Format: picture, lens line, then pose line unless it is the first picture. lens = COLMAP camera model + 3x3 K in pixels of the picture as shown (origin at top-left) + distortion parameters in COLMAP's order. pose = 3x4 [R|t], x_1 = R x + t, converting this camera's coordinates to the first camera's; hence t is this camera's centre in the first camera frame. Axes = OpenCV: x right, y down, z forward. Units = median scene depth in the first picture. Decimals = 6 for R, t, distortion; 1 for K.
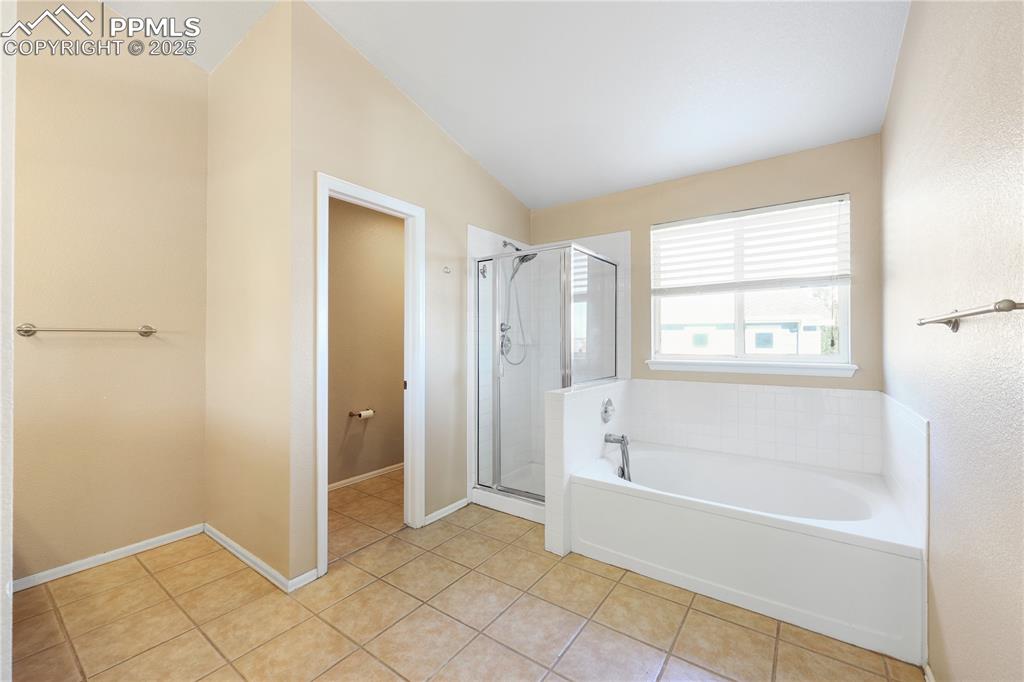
lens RADIAL K [[411.2, 0, 511.5], [0, 411.2, 339.7], [0, 0, 1]] dist [-0.007184, 0.000605]
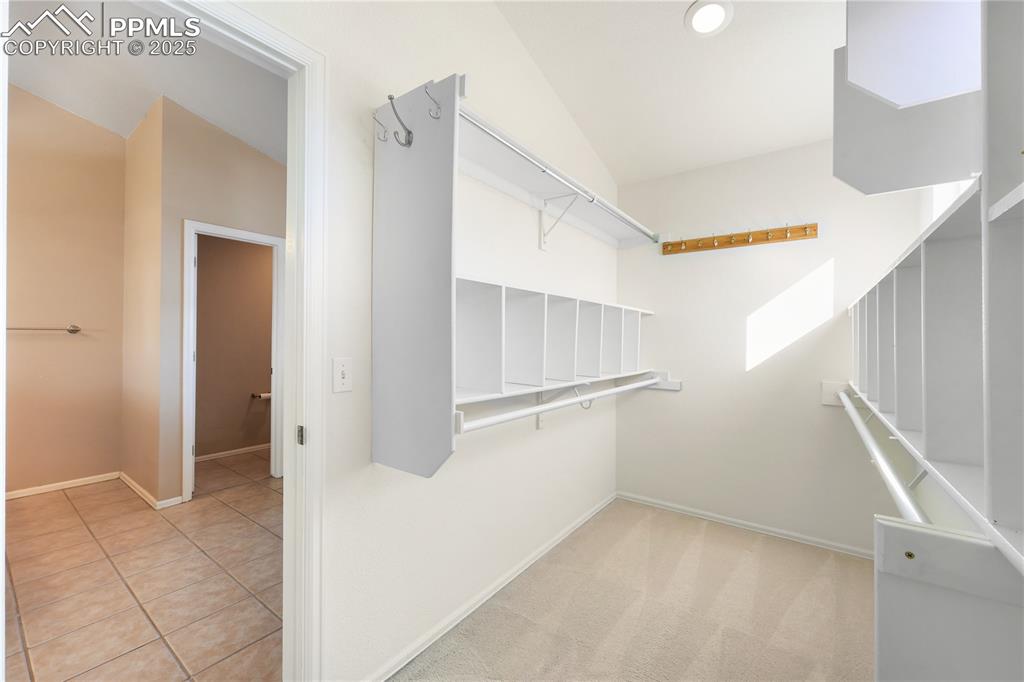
lens RADIAL K [[411.2, 0, 516.1], [0, 411.2, 340.4], [0, 0, 1]] dist [-0.007184, 0.000605]
pose [[0.999939, 0.008164, -0.007417, 0.638824], [-0.008154, 0.999966, 0.001431, 0.001568], [0.007428, -0.001371, 0.999971, -0.384899]]
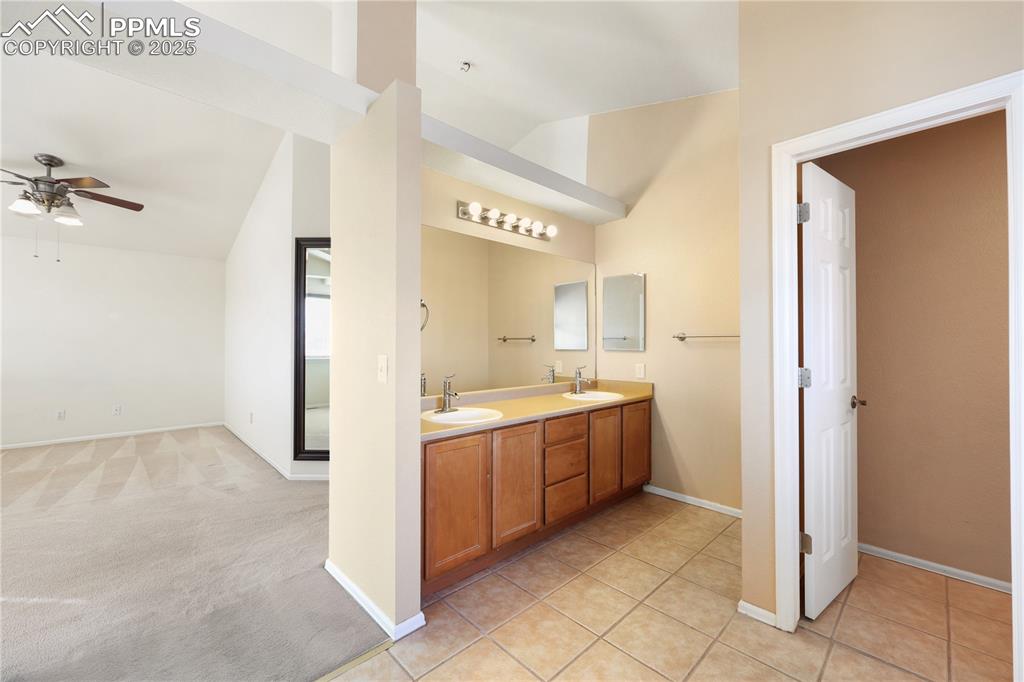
lens RADIAL K [[411.2, 0, 518.9], [0, 411.2, 337.6], [0, 0, 1]] dist [-0.007184, 0.000605]
pose [[-0.189799, -0.012351, -0.981745, 0.416935], [0.000585, 0.999919, -0.012693, -0.000474], [0.981823, -0.002983, -0.189776, 0.588797]]
